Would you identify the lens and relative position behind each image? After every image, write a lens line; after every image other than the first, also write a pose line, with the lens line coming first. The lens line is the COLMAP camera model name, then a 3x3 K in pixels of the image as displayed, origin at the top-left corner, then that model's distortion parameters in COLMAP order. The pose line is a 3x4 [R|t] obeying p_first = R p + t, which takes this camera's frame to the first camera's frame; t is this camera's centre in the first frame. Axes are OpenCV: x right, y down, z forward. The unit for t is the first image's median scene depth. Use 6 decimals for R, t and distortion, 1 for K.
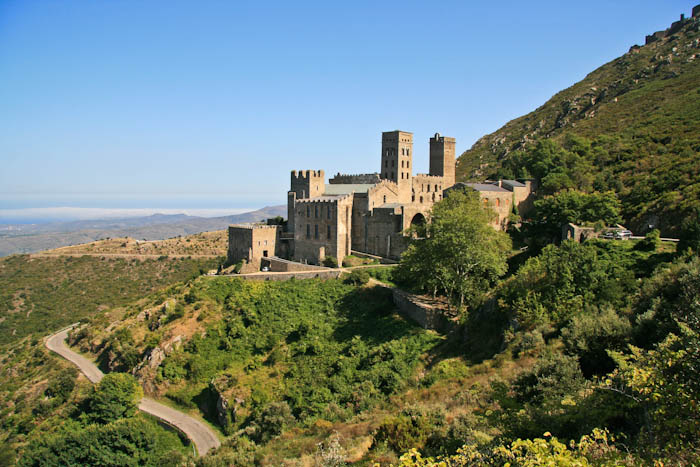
lens RADIAL K [[568.1, 0, 349.8], [0, 568.1, 232.6], [0, 0, 1]] dist [-0.008555, -0.001871]
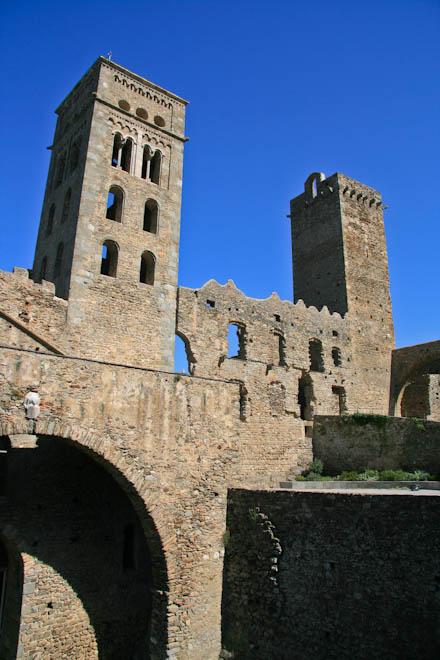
lens RADIAL K [[535.7, 0, 220.0], [0, 535.7, 329.7], [0, 0, 1]] dist [-0.008555, -0.001871]
pose [[0.993935, -0.040063, -0.102413, 0.127179], [0.006446, 0.950902, -0.309426, -0.021261], [0.109781, 0.306890, 0.945392, 0.739922]]
